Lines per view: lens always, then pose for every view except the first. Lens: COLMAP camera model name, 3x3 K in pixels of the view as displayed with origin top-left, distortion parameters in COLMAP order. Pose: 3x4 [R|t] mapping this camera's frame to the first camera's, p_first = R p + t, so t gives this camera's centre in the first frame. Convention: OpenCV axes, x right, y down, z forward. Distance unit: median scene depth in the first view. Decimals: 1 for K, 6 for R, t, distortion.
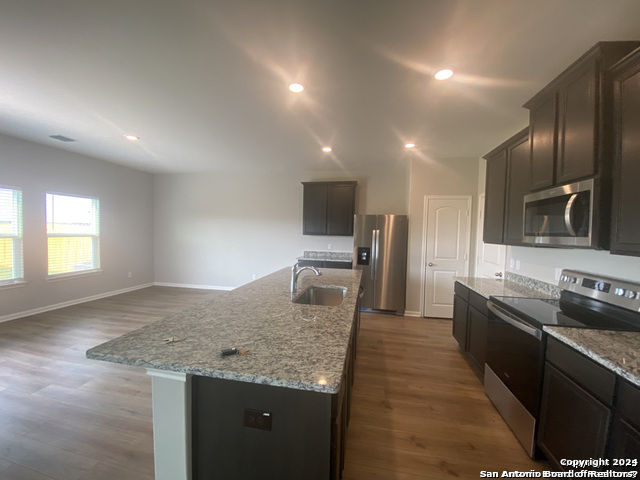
lens RADIAL K [[259.7, 0, 319.4], [0, 259.7, 241.0], [0, 0, 1]] dist [0.032592, -0.027790]
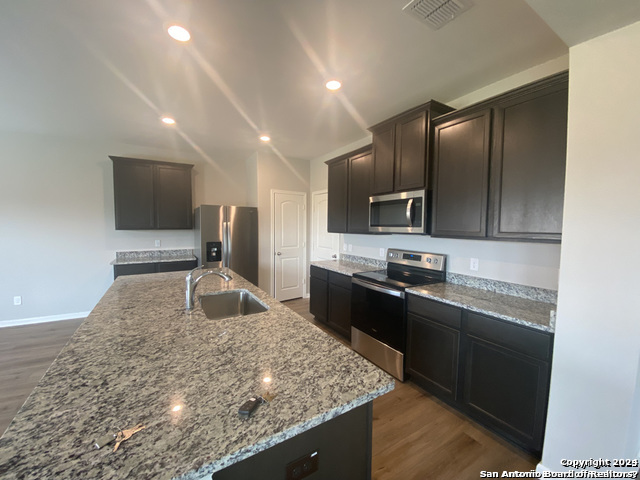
lens RADIAL K [[259.5, 0, 319.1], [0, 259.5, 240.1], [0, 0, 1]] dist [0.026079, -0.022718]
pose [[0.736140, -0.060418, 0.674128, -0.333106], [0.036824, 0.998108, 0.049242, -0.026220], [-0.675827, -0.011425, 0.736971, 0.182010]]
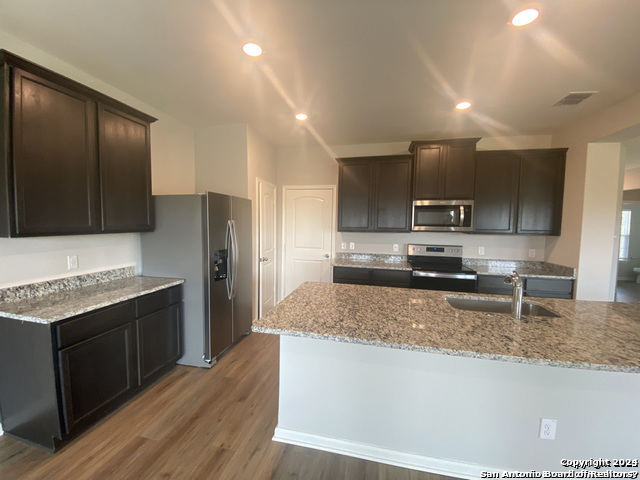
lens RADIAL K [[259.5, 0, 319.1], [0, 259.5, 240.1], [0, 0, 1]] dist [0.026079, -0.022718]
pose [[0.026222, -0.091238, 0.995484, -0.816772], [0.023916, 0.995598, 0.090619, -0.092803], [-0.999370, 0.021432, 0.028289, 1.532090]]
